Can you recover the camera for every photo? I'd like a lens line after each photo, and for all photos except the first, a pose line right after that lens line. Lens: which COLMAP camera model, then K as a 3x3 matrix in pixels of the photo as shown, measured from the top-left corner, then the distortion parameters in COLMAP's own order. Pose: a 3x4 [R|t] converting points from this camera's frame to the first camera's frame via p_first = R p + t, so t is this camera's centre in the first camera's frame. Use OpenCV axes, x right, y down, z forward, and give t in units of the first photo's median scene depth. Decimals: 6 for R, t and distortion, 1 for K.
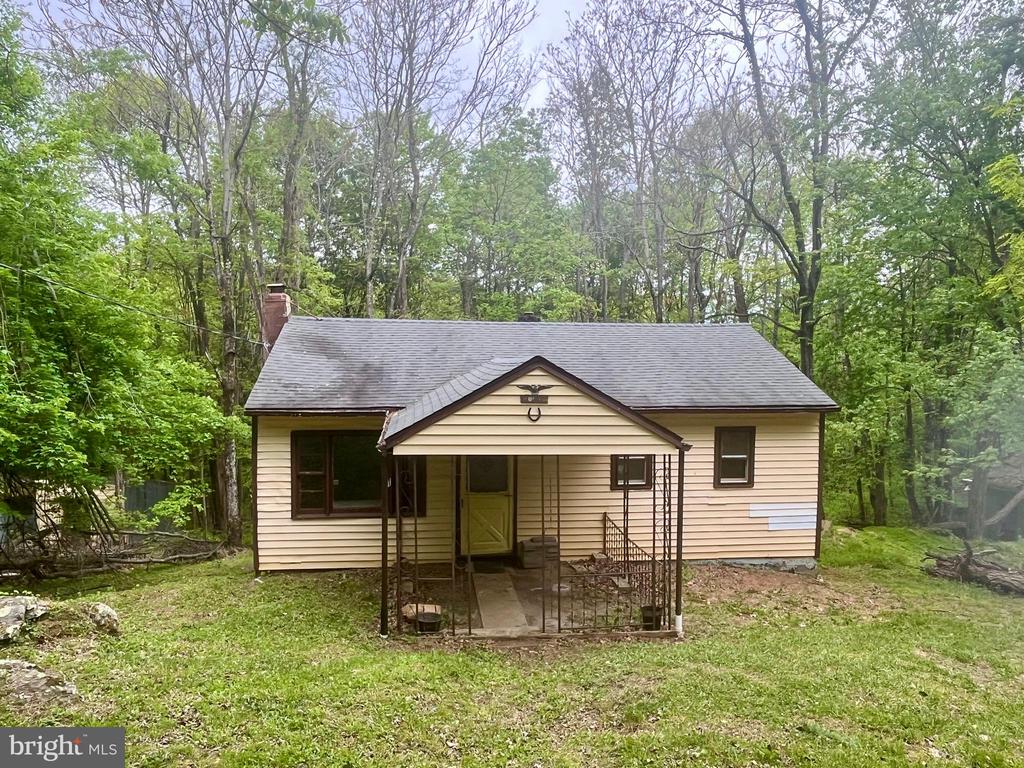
lens RADIAL K [[752.5, 0, 510.8], [0, 752.5, 385.0], [0, 0, 1]] dist [-0.000674, -0.000119]
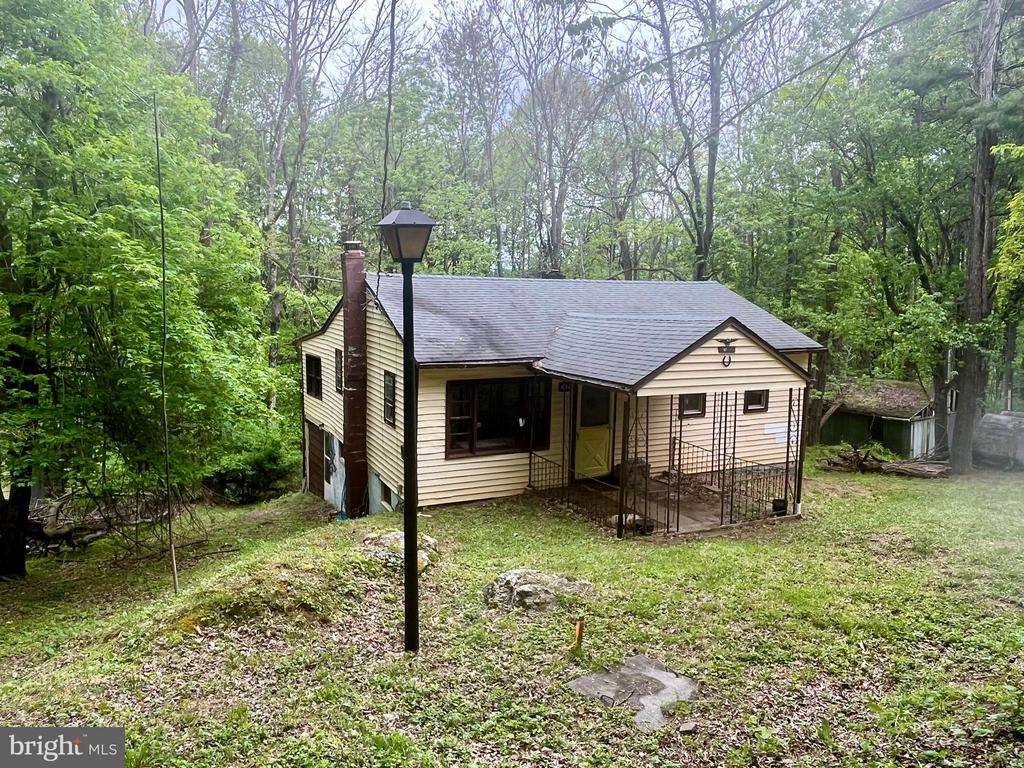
lens RADIAL K [[752.5, 0, 516.2], [0, 752.5, 386.1], [0, 0, 1]] dist [-0.000674, -0.000119]
pose [[0.940858, -0.038377, 0.336620, -0.554242], [0.010980, 0.996496, 0.082916, -0.022368], [-0.338622, -0.074316, 0.937983, -0.081588]]
